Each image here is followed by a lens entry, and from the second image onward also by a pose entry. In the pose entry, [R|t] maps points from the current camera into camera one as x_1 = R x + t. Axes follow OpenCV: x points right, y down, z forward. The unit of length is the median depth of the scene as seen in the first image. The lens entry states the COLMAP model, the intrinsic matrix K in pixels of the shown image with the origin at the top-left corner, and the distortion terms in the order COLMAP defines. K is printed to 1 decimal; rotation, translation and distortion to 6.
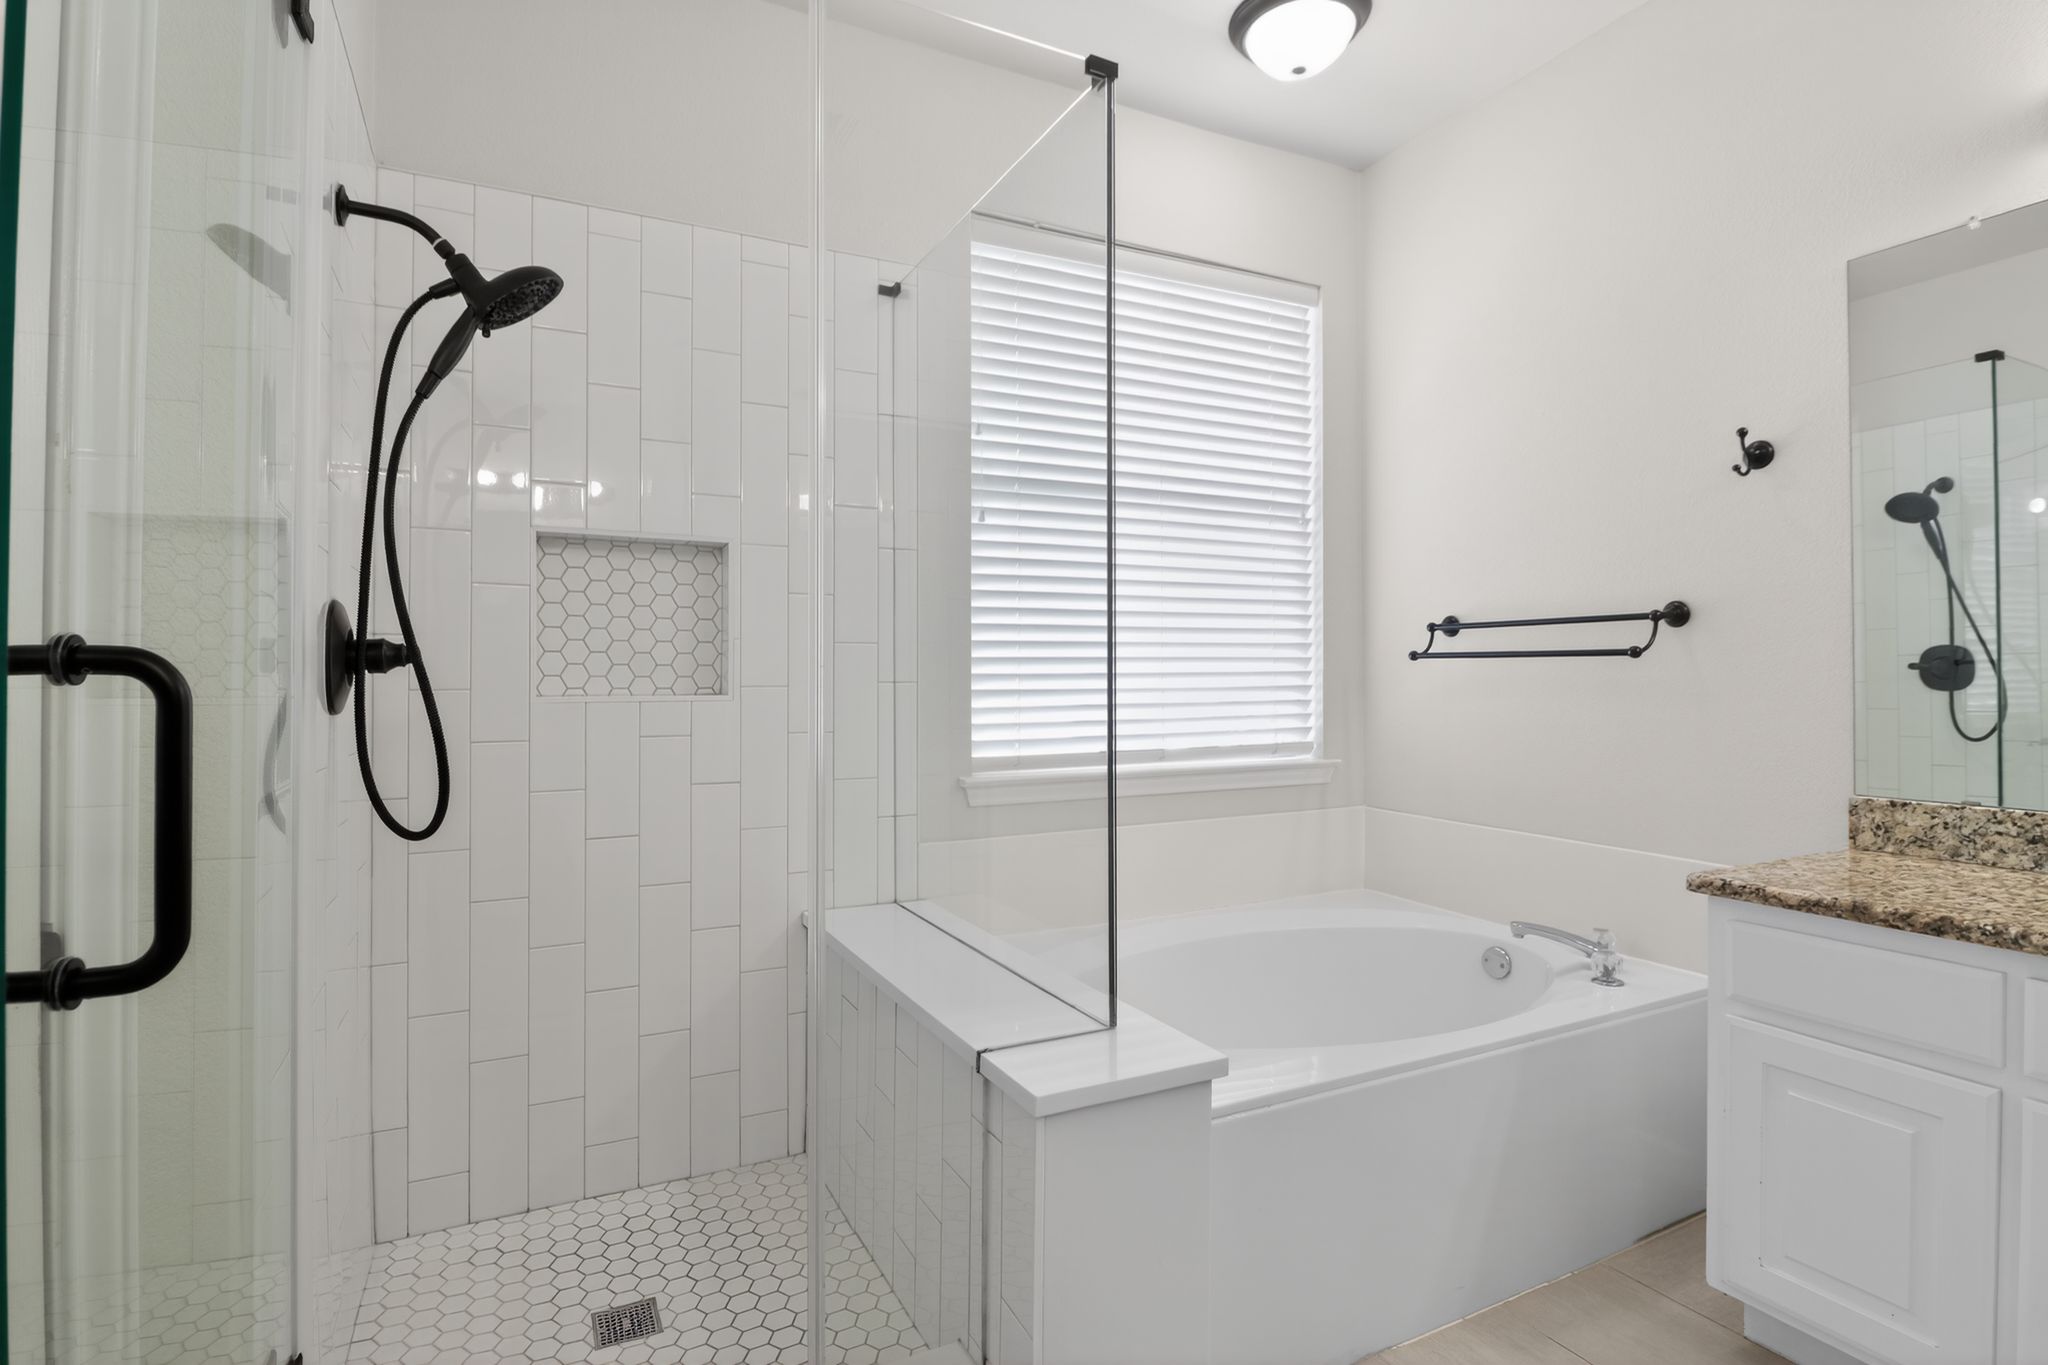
lens RADIAL K [[1006.6, 0, 977.2], [0, 1006.6, 678.7], [0, 0, 1]] dist [0.010442, -0.019060]
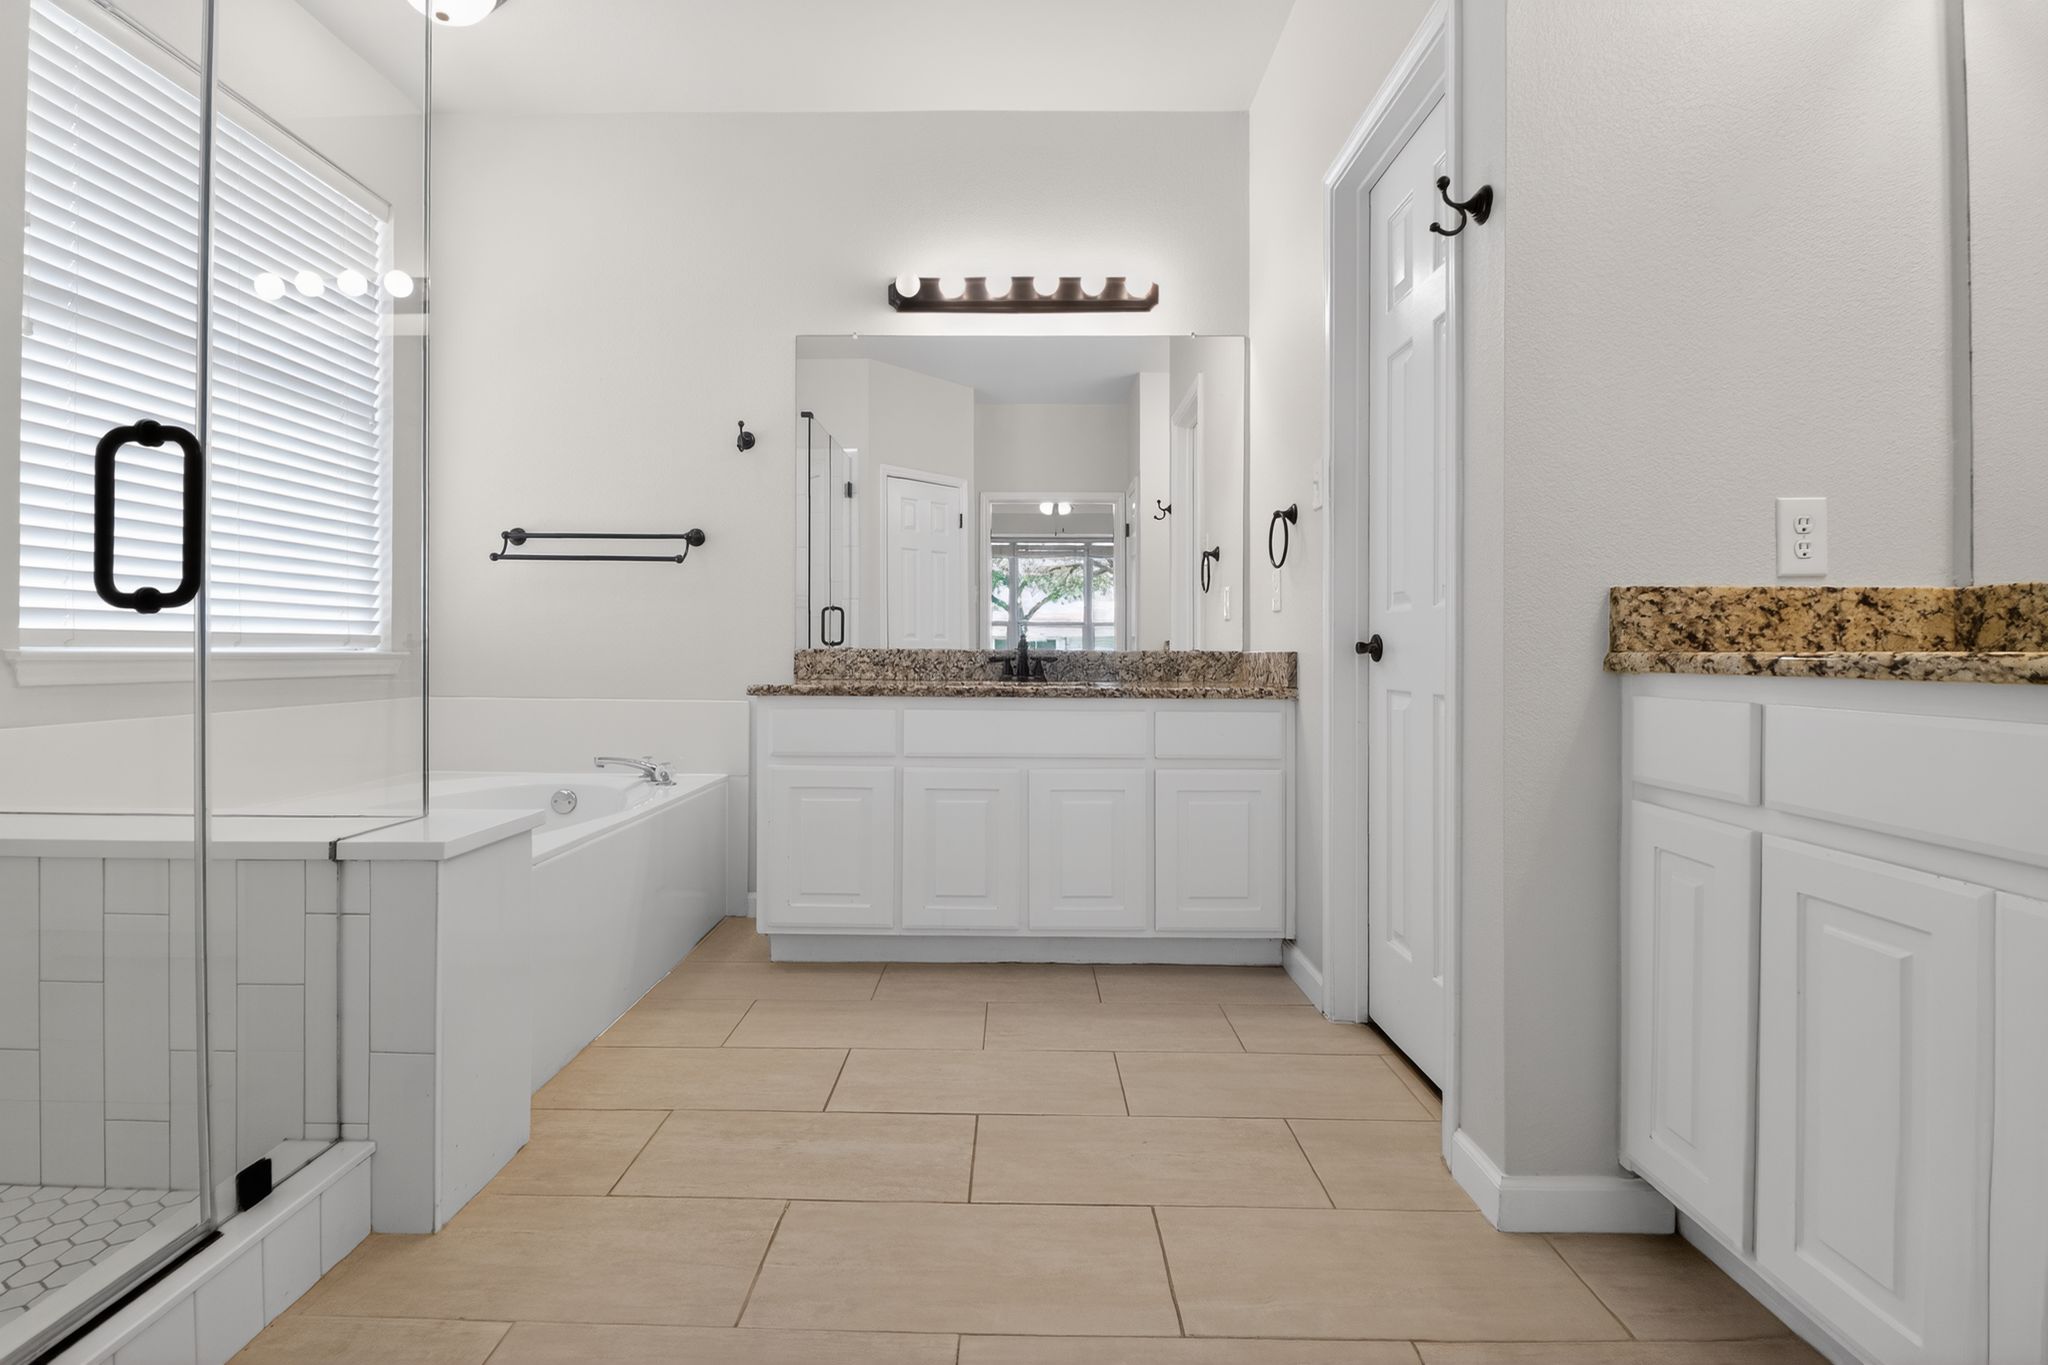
lens RADIAL K [[1006.6, 0, 1024.0], [0, 1006.6, 682.5], [0, 0, 1]] dist [-0.000653, -0.000750]
pose [[0.432941, -0.014035, 0.901313, -0.369049], [-0.006213, 0.999809, 0.018553, 0.100336], [-0.901401, -0.013633, 0.432771, -0.072523]]
